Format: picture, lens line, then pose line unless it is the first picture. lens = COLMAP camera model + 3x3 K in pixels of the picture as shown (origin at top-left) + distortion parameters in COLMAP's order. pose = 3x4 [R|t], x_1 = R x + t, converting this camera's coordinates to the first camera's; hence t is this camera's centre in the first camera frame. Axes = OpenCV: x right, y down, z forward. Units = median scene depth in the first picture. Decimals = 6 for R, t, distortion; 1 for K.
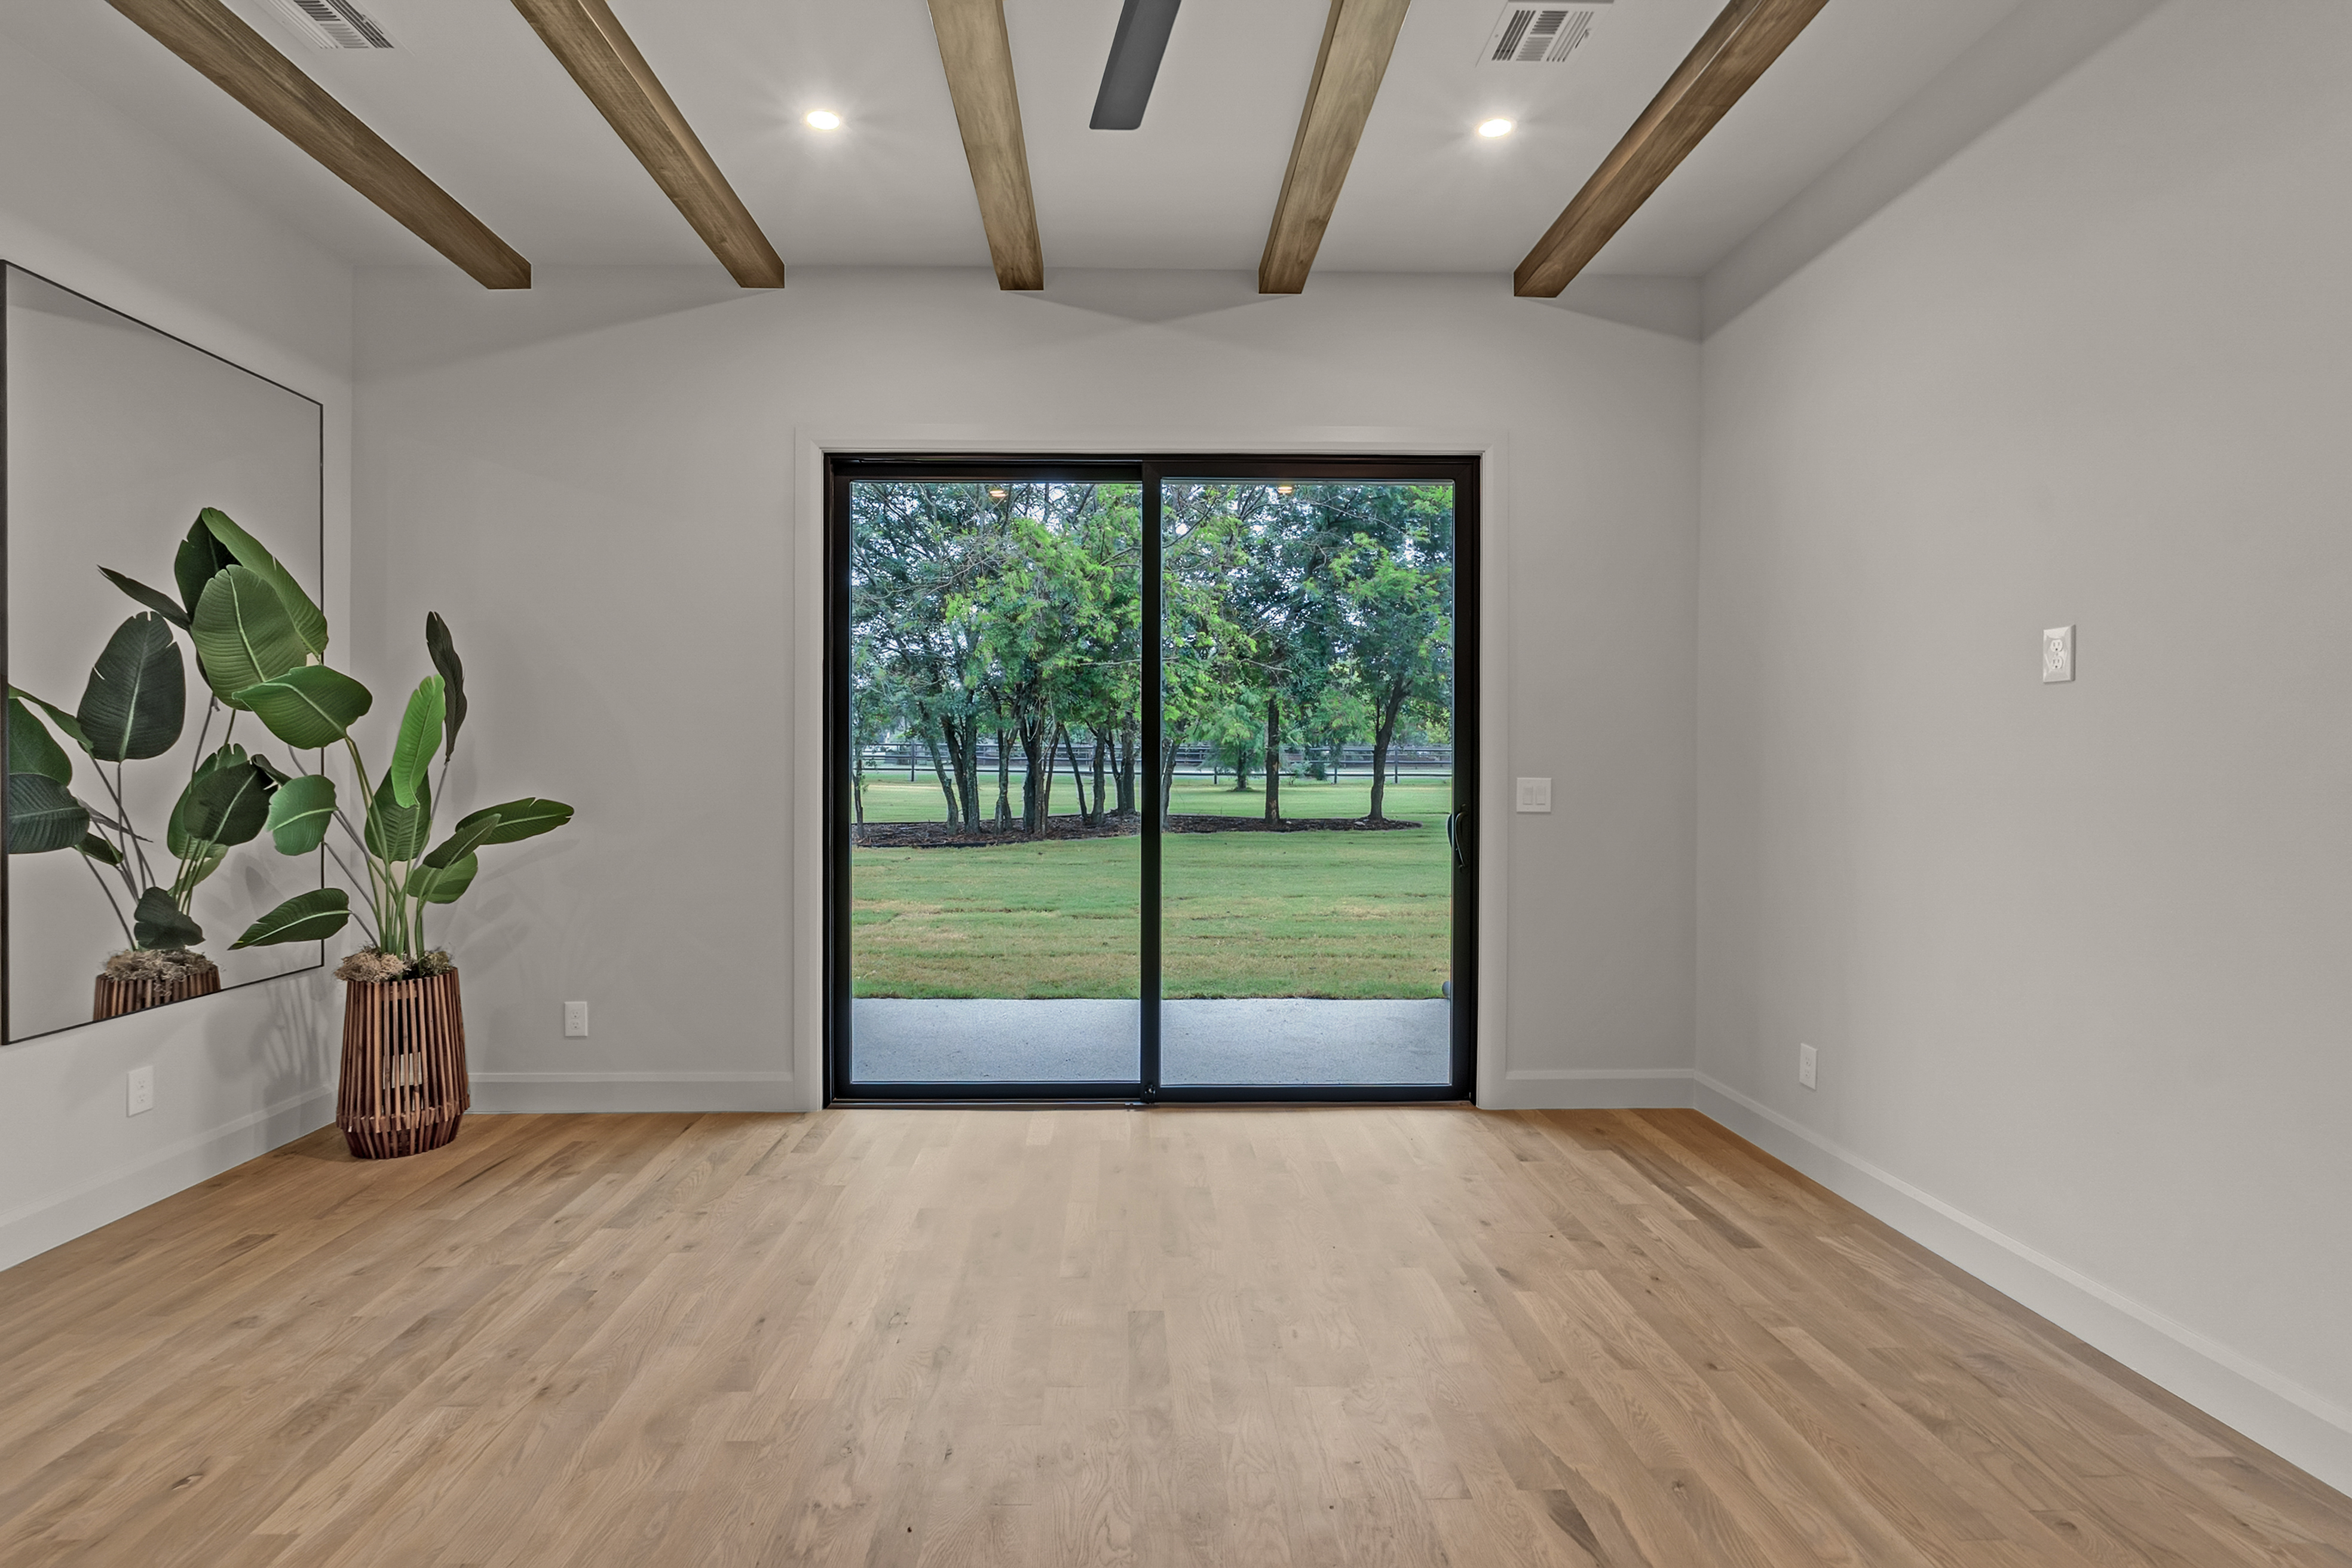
lens RADIAL K [[1128.4, 0, 1168.9], [0, 1128.4, 777.1], [0, 0, 1]] dist [-0.003537, -0.000042]
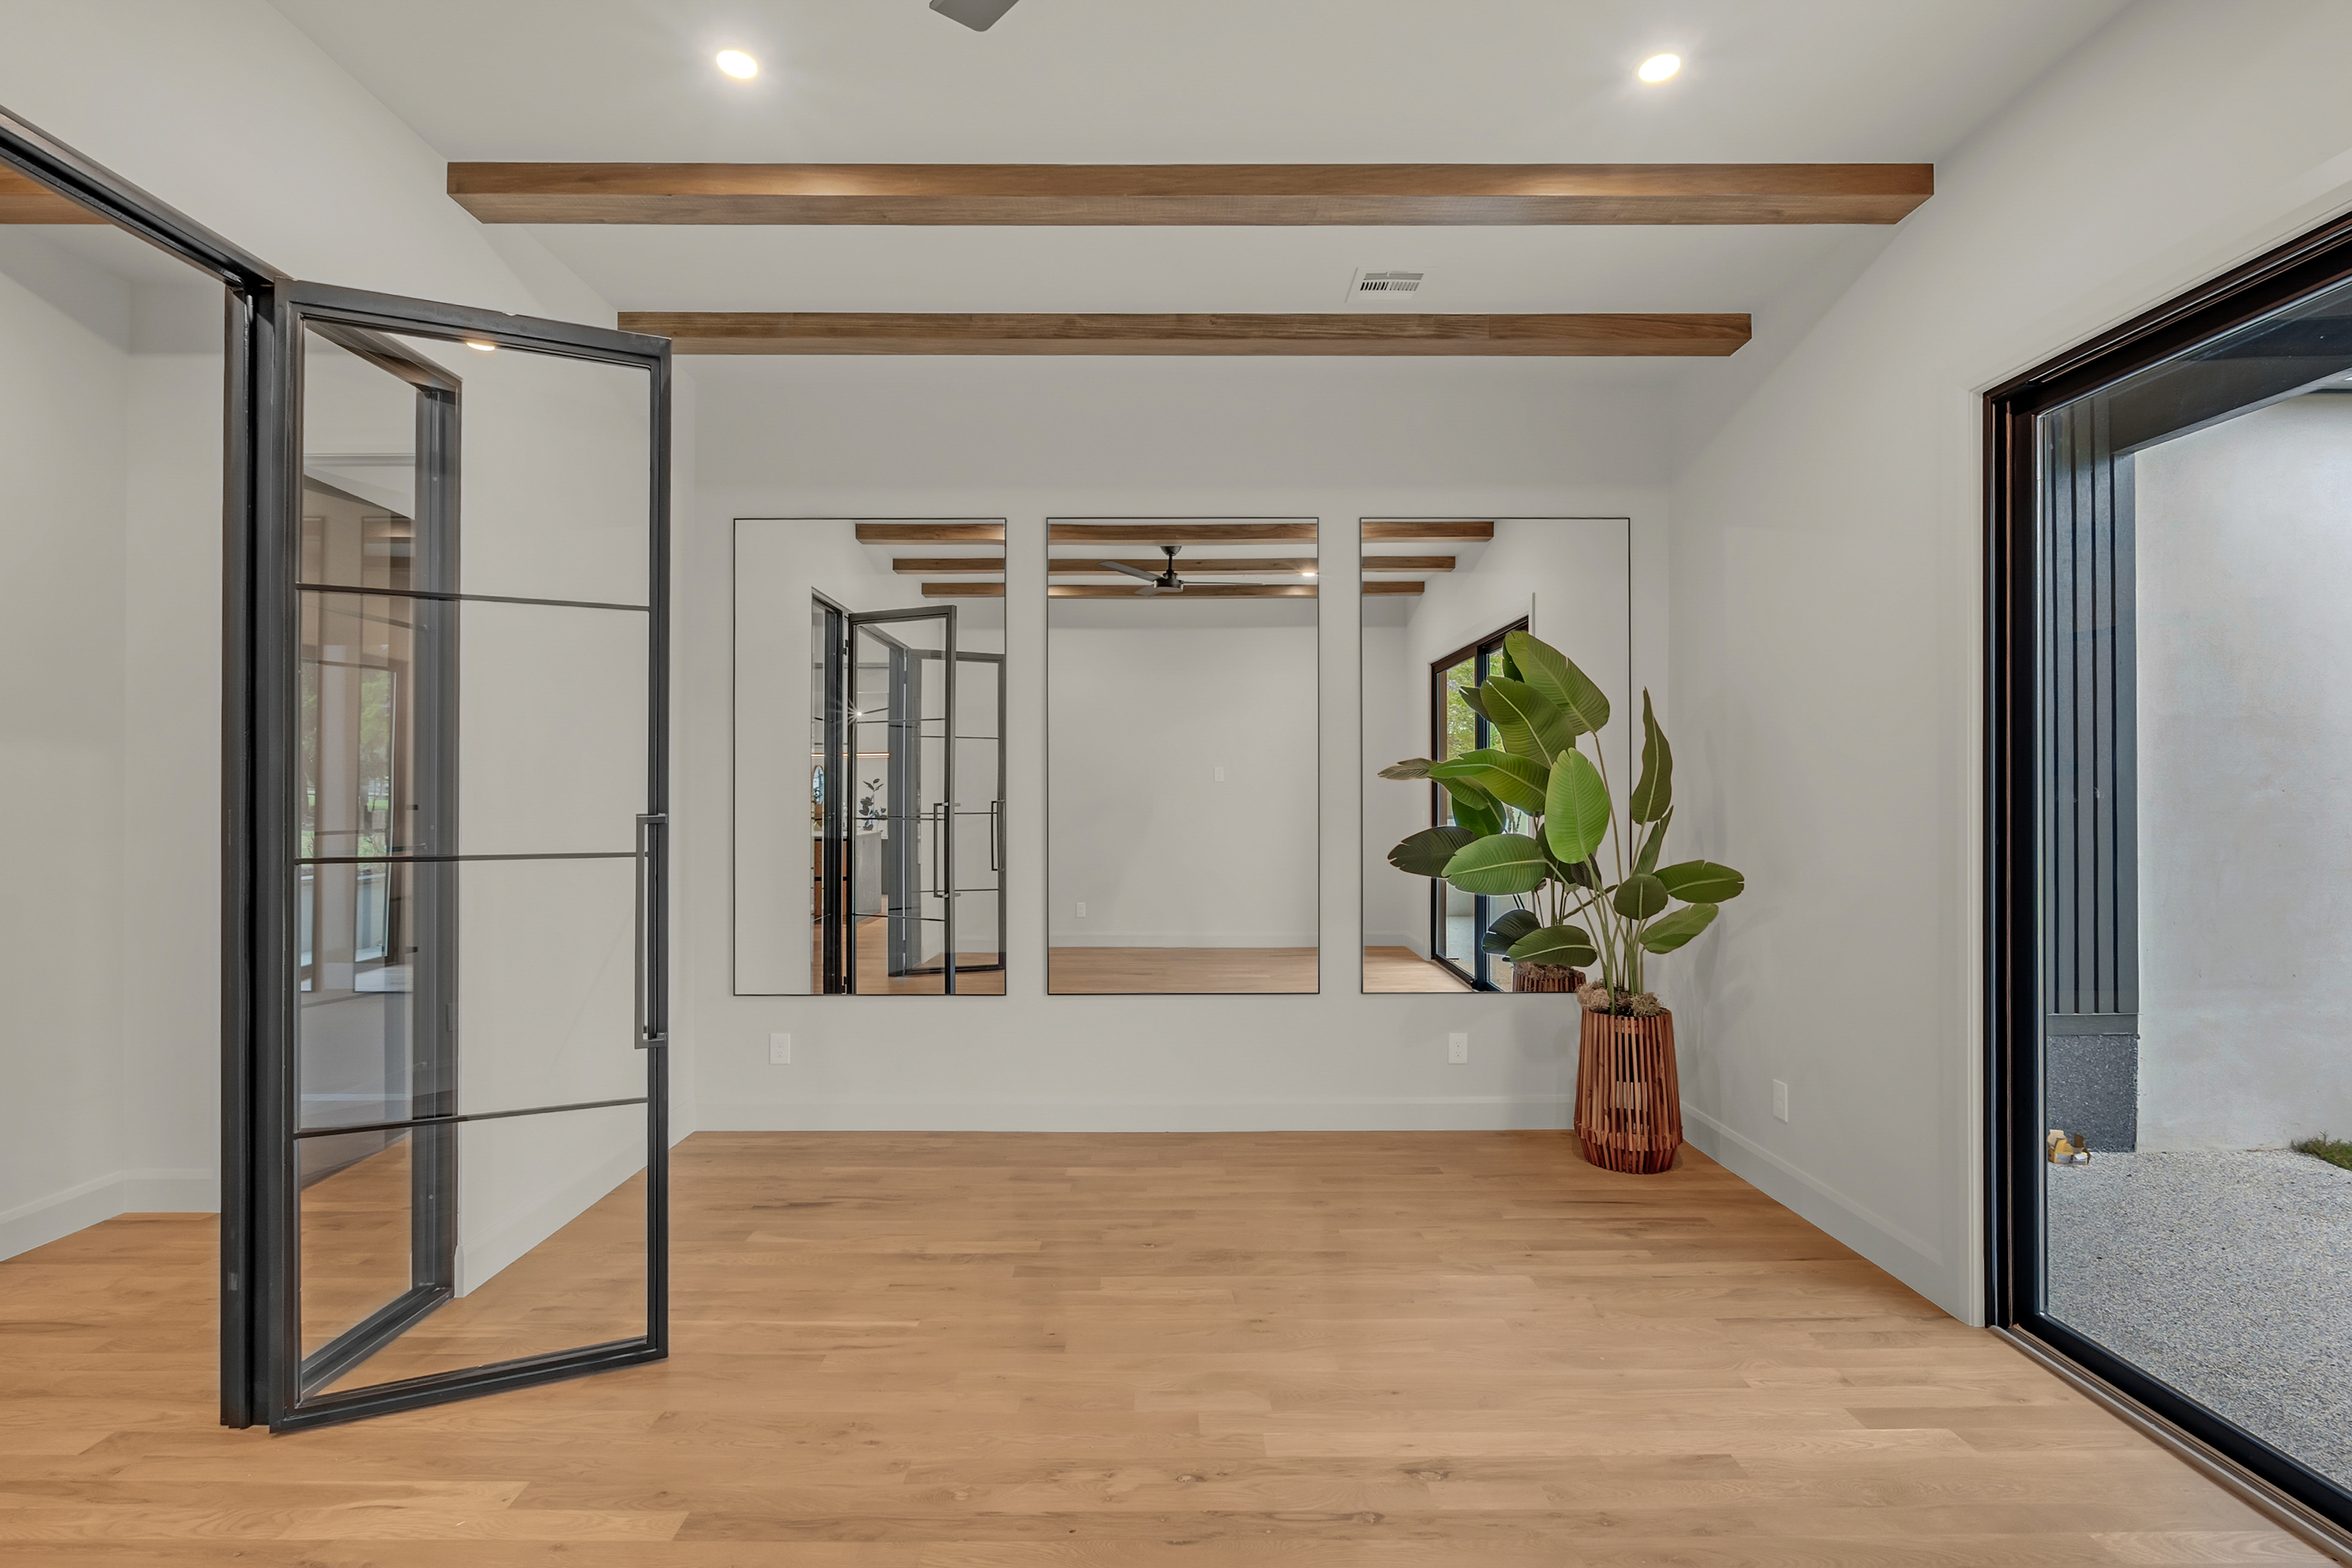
lens RADIAL K [[1128.4, 0, 1169.5], [0, 1128.4, 787.8], [0, 0, 1]] dist [-0.003537, -0.000042]
pose [[-0.043031, -0.005528, -0.999058, 0.521950], [-0.004586, 0.999975, -0.005335, -0.043768], [0.999063, 0.004352, -0.043056, 0.658039]]
